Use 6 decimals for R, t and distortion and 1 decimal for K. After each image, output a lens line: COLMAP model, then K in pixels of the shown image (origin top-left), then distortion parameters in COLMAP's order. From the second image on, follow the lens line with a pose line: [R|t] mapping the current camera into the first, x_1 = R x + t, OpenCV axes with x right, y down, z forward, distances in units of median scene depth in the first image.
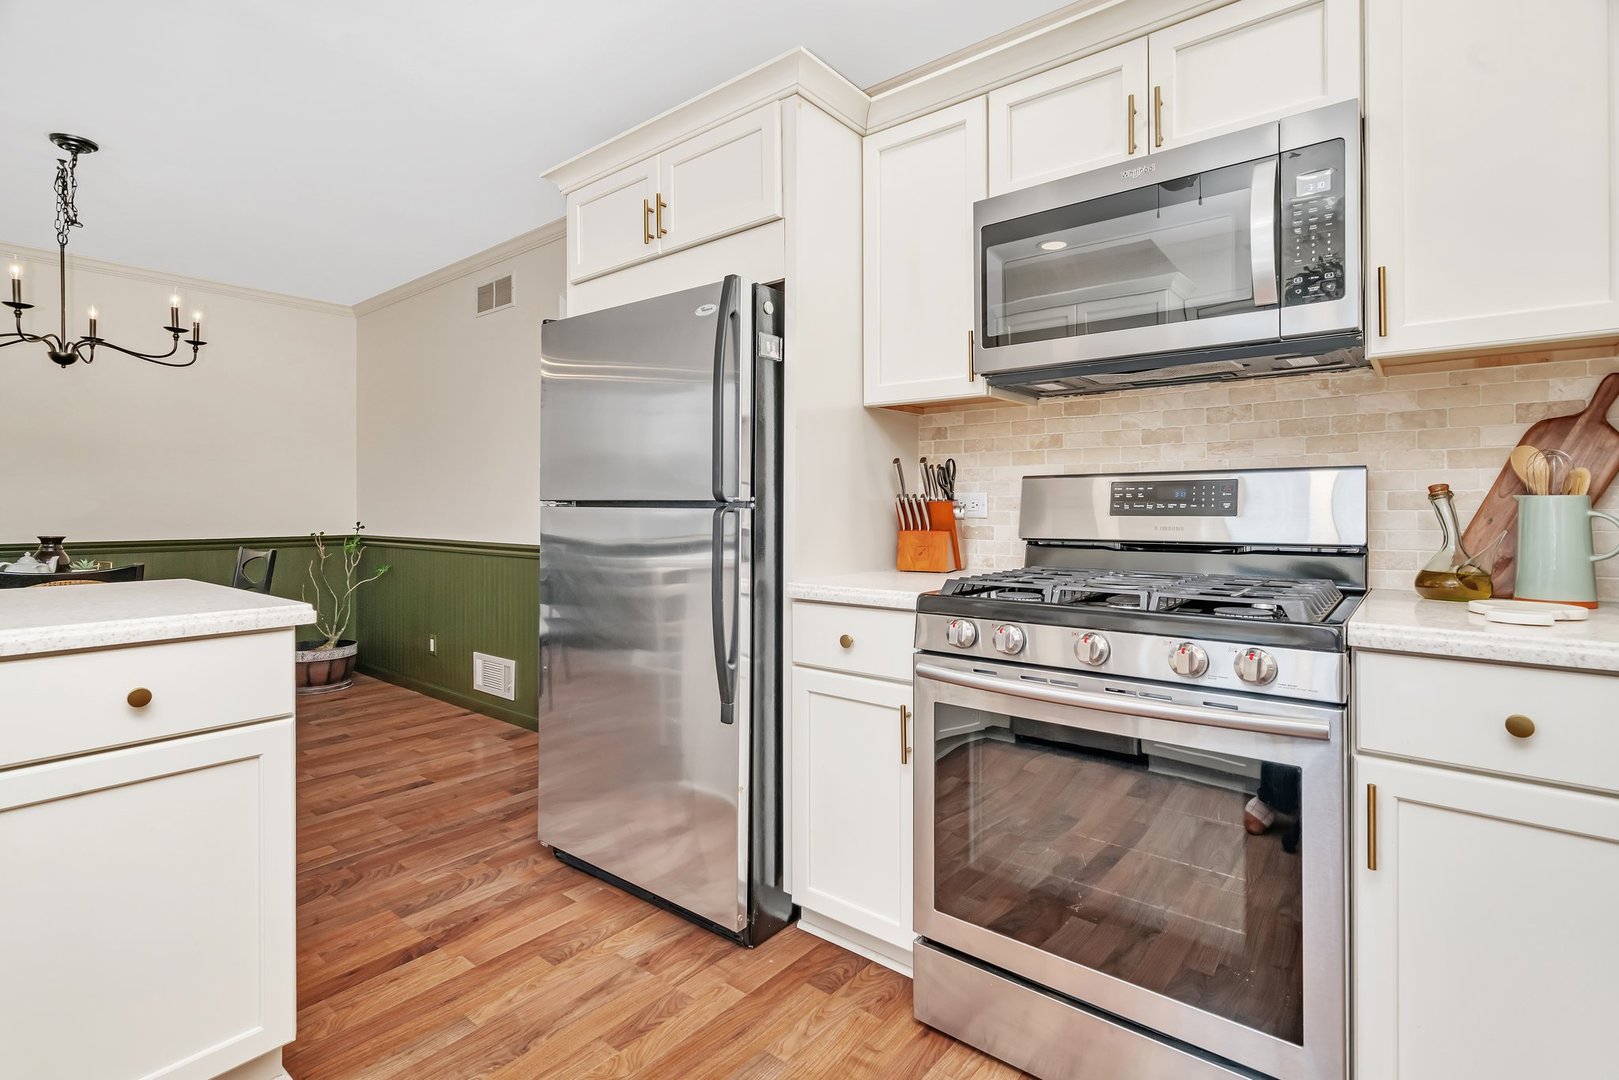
lens RADIAL K [[768.7, 0, 818.4], [0, 768.7, 498.8], [0, 0, 1]] dist [-0.005134, 0.003001]
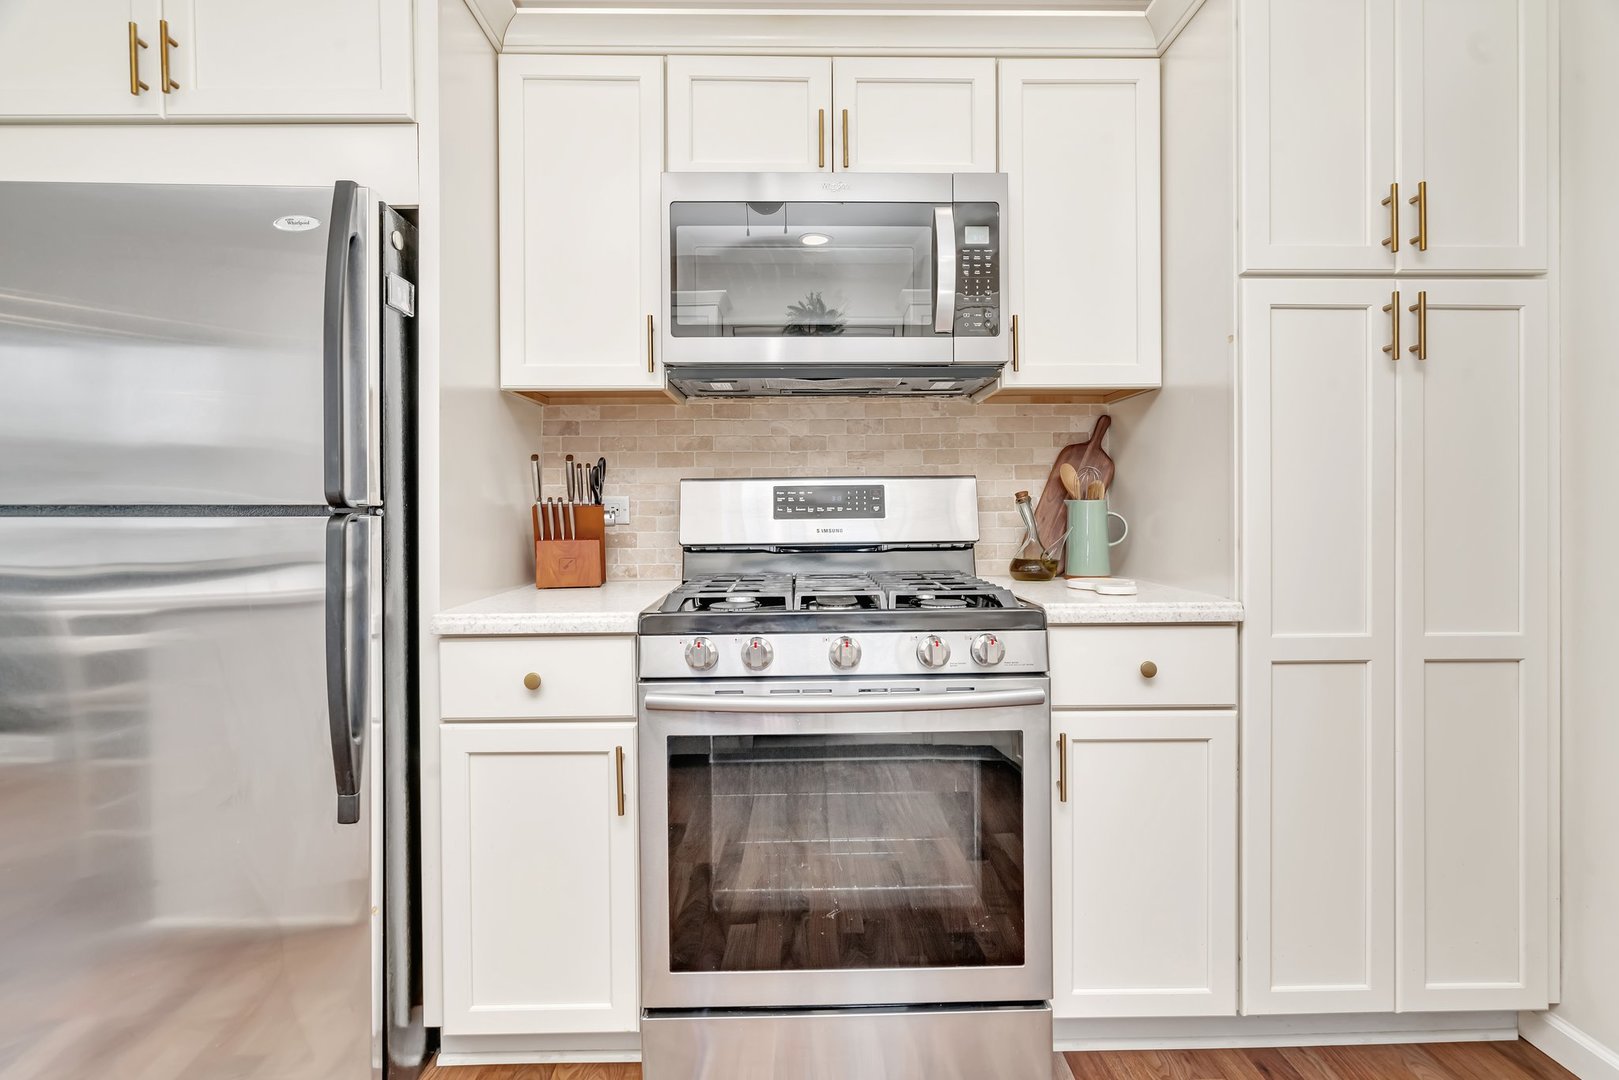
lens RADIAL K [[768.7, 0, 811.6], [0, 768.7, 511.8], [0, 0, 1]] dist [-0.005134, 0.003001]
pose [[0.769903, -0.006933, 0.638124, -0.236695], [-0.000214, 0.999938, 0.011122, 0.000714], [-0.638161, -0.008699, 0.769854, 0.193475]]
